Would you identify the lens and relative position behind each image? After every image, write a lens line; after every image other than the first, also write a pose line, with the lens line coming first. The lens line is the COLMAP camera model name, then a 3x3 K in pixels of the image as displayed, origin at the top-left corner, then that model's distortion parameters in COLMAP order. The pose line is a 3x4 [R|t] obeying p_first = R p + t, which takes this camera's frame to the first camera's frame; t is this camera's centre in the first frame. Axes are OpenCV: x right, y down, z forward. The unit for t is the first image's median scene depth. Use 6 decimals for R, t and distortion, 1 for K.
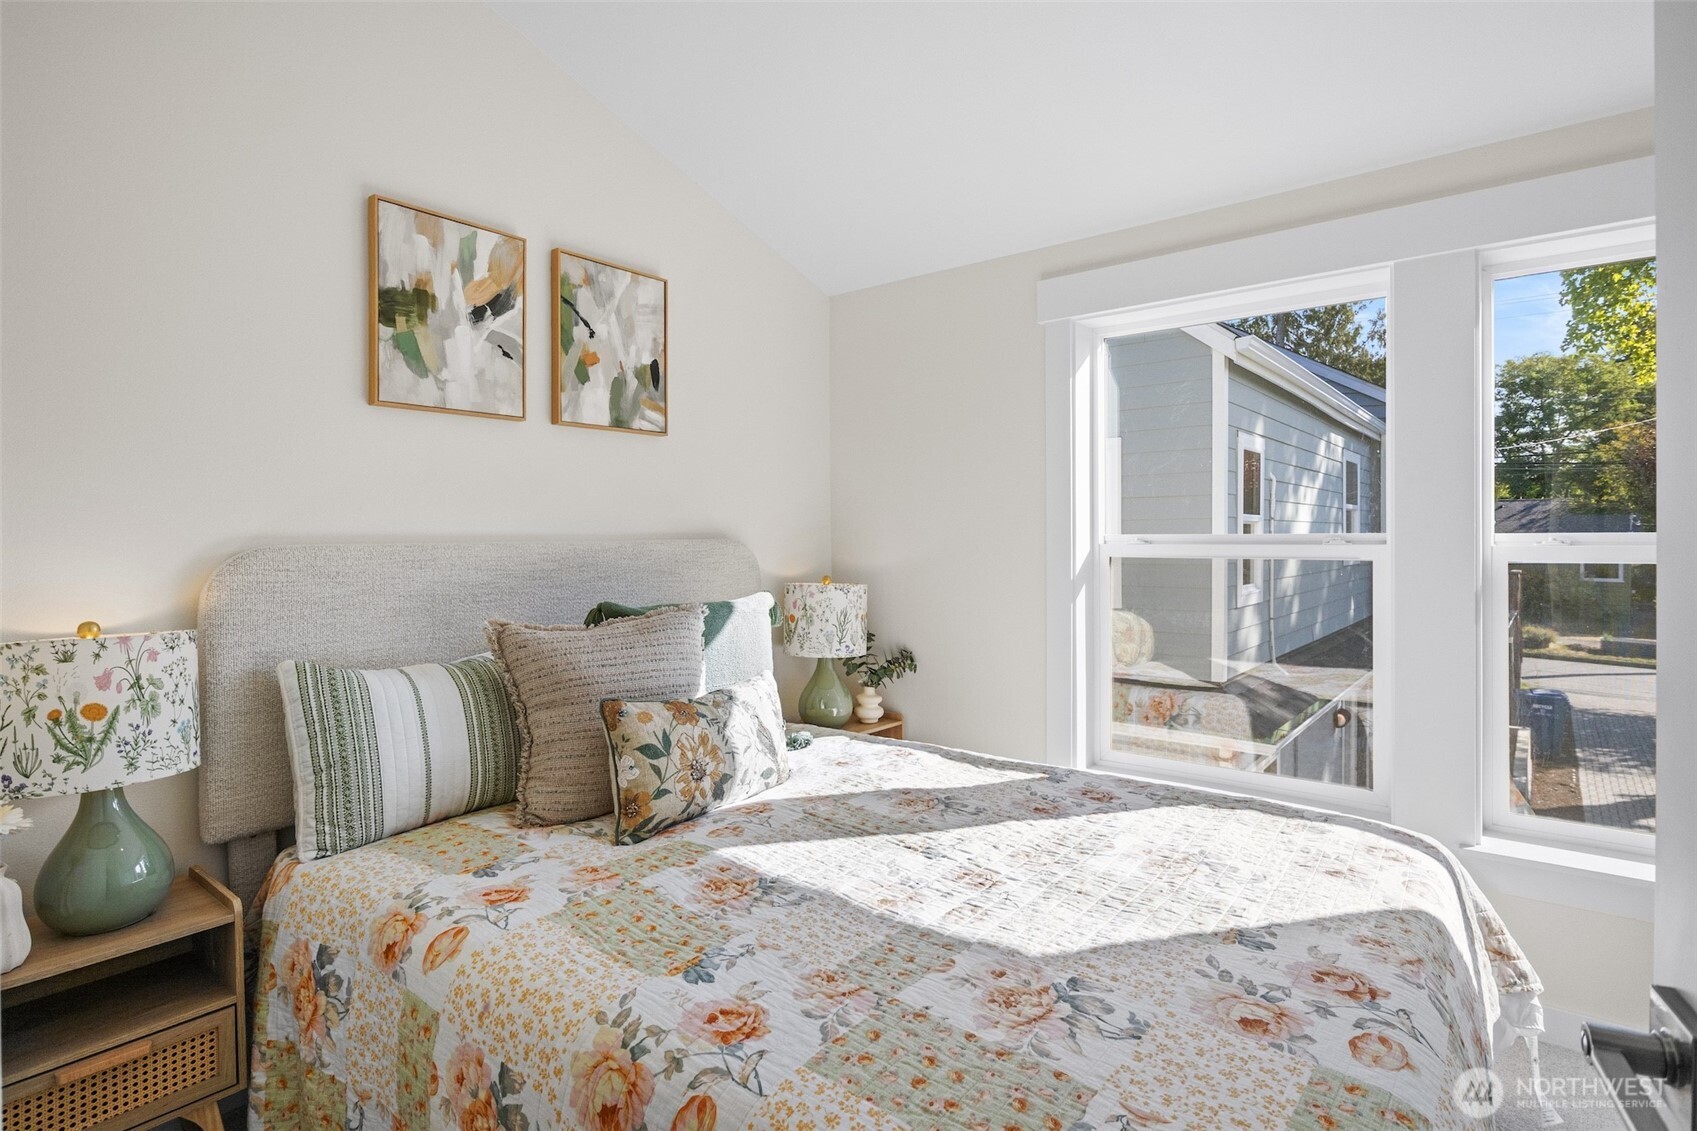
lens RADIAL K [[858.5, 0, 848.6], [0, 858.5, 555.3], [0, 0, 1]] dist [-0.007108, 0.000044]
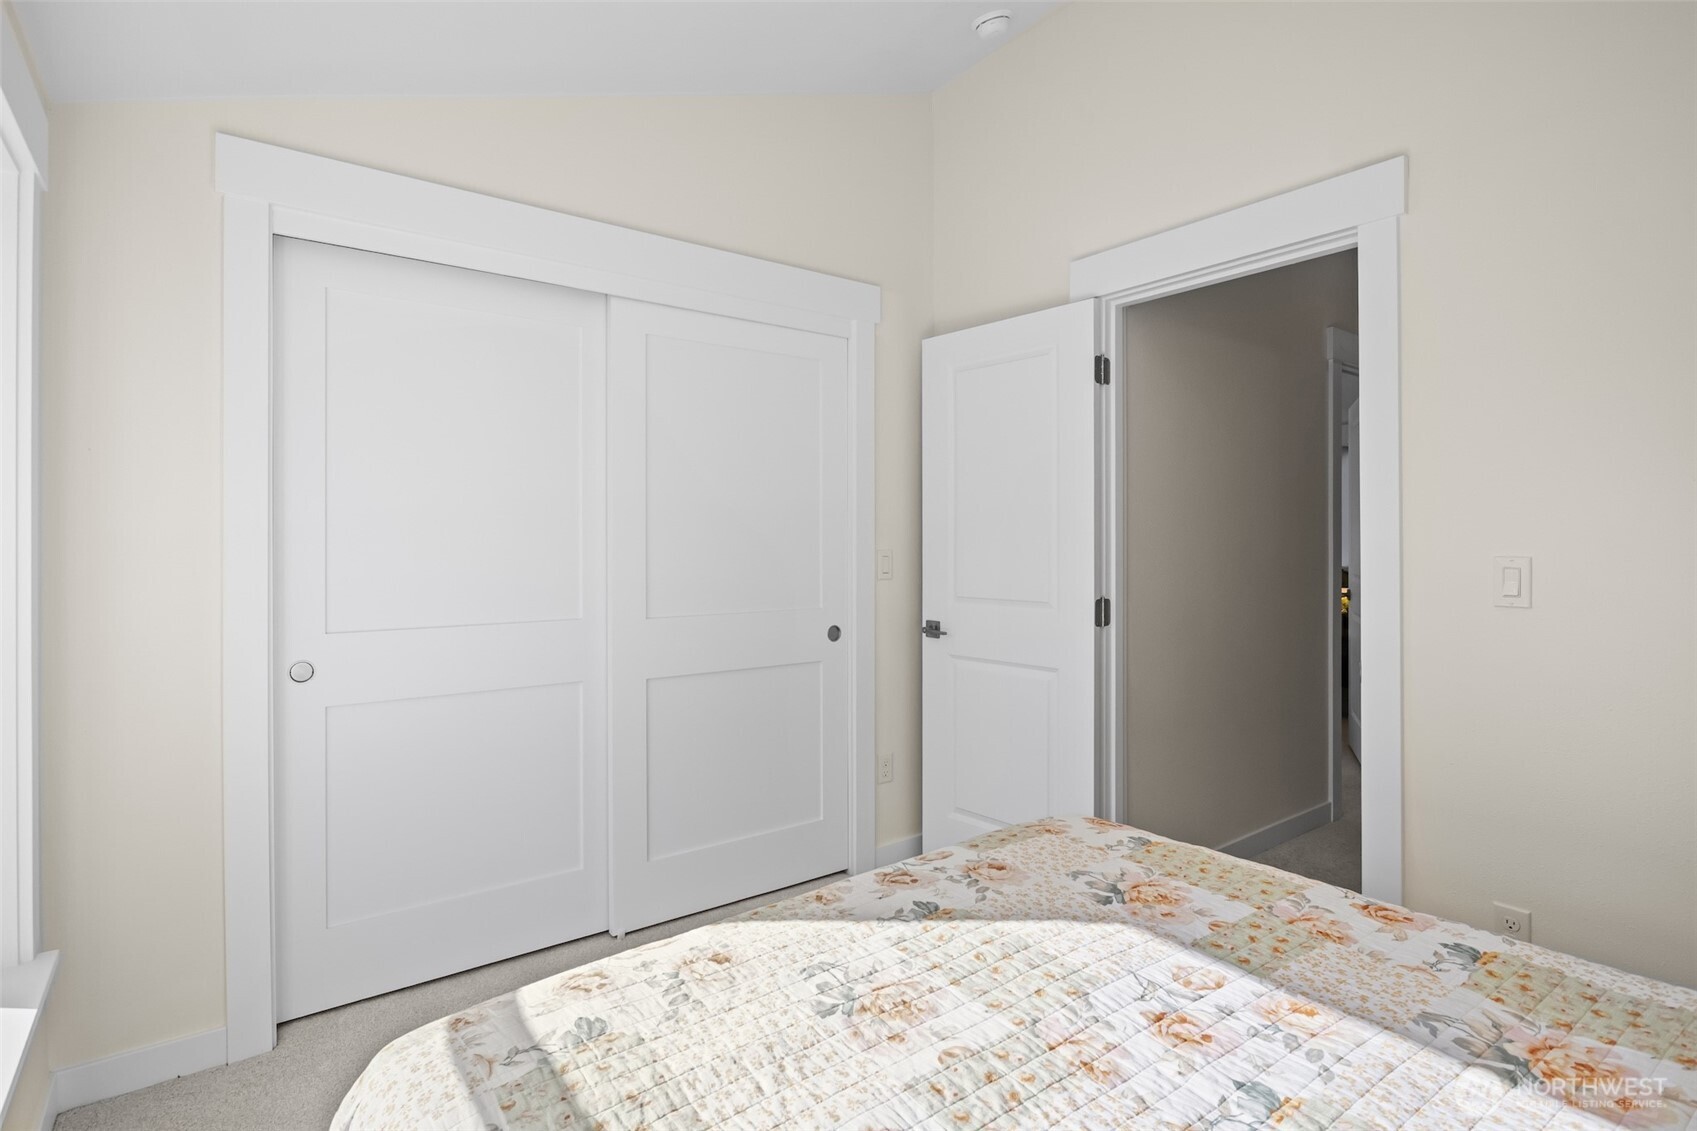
lens RADIAL K [[858.5, 0, 849.5], [0, 858.5, 554.0], [0, 0, 1]] dist [-0.007108, 0.000044]
pose [[-0.970430, 0.002138, 0.241373, 0.323568], [0.010842, 0.999338, 0.034742, -0.058608], [-0.241139, 0.036332, -0.969810, 2.286628]]
